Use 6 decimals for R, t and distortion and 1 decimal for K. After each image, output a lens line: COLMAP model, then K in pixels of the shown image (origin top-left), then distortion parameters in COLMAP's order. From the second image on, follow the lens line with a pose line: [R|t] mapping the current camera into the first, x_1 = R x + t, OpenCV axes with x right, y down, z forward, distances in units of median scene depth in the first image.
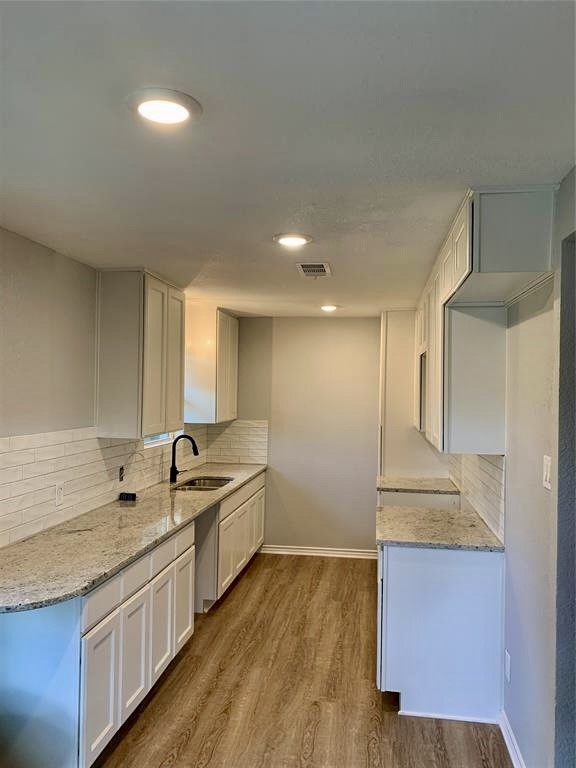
lens RADIAL K [[594.1, 0, 293.1], [0, 594.1, 382.0], [0, 0, 1]] dist [0.037601, -0.030773]
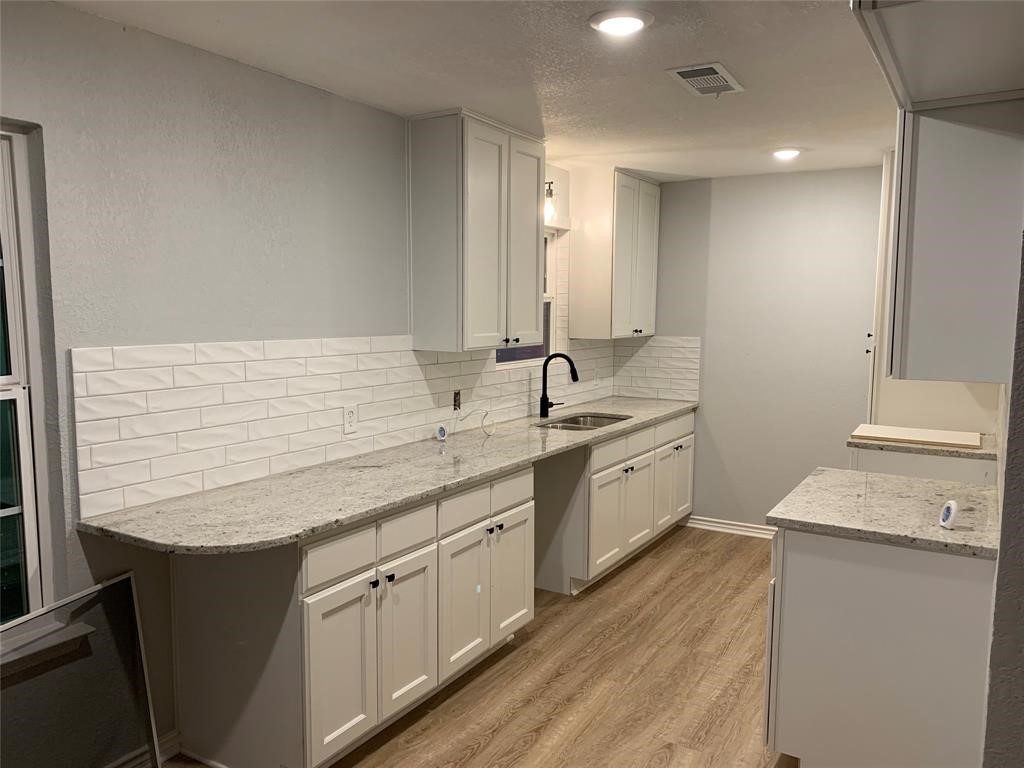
lens RADIAL K [[792.1, 0, 507.6], [0, 792.1, 384.7], [0, 0, 1]] dist [0.037601, -0.030773]
pose [[0.921667, 0.031688, -0.386685, 0.152883], [0.010296, 0.994311, 0.106020, 0.029641], [0.387845, -0.101697, 0.916097, 0.117497]]
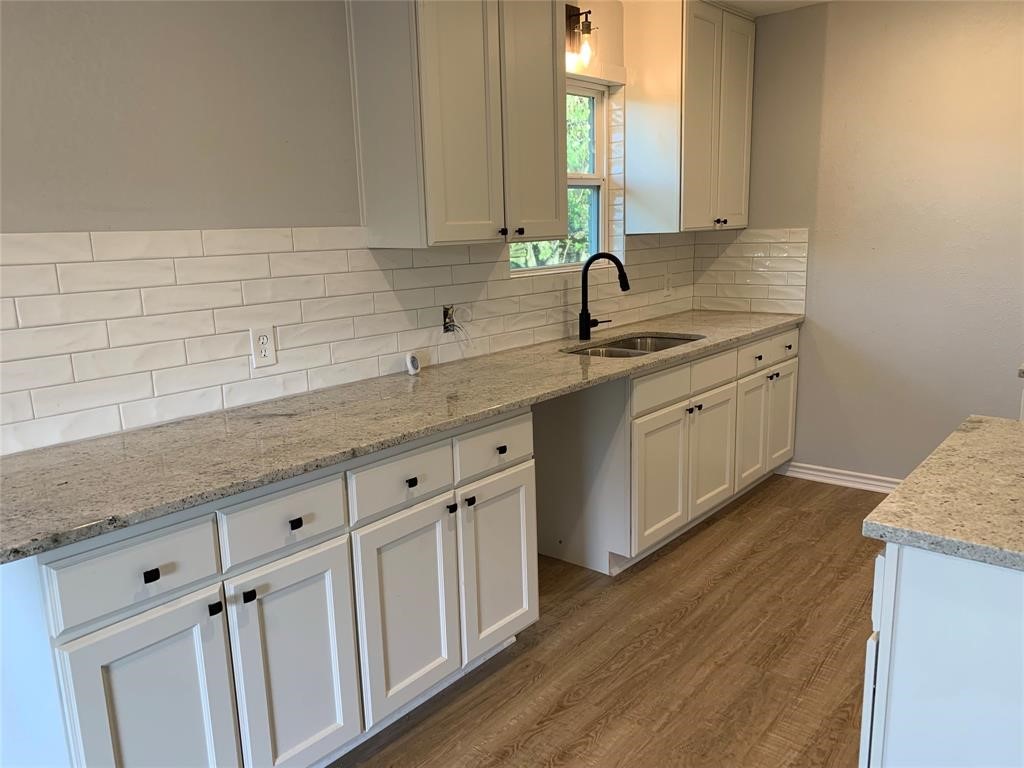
lens RADIAL K [[792.1, 0, 516.0], [0, 792.1, 392.8], [0, 0, 1]] dist [0.037601, -0.030773]
pose [[0.856689, 0.070513, -0.510991, 0.144272], [0.045298, 0.976502, 0.210693, 0.068662], [0.513840, -0.203645, 0.833365, 0.403487]]
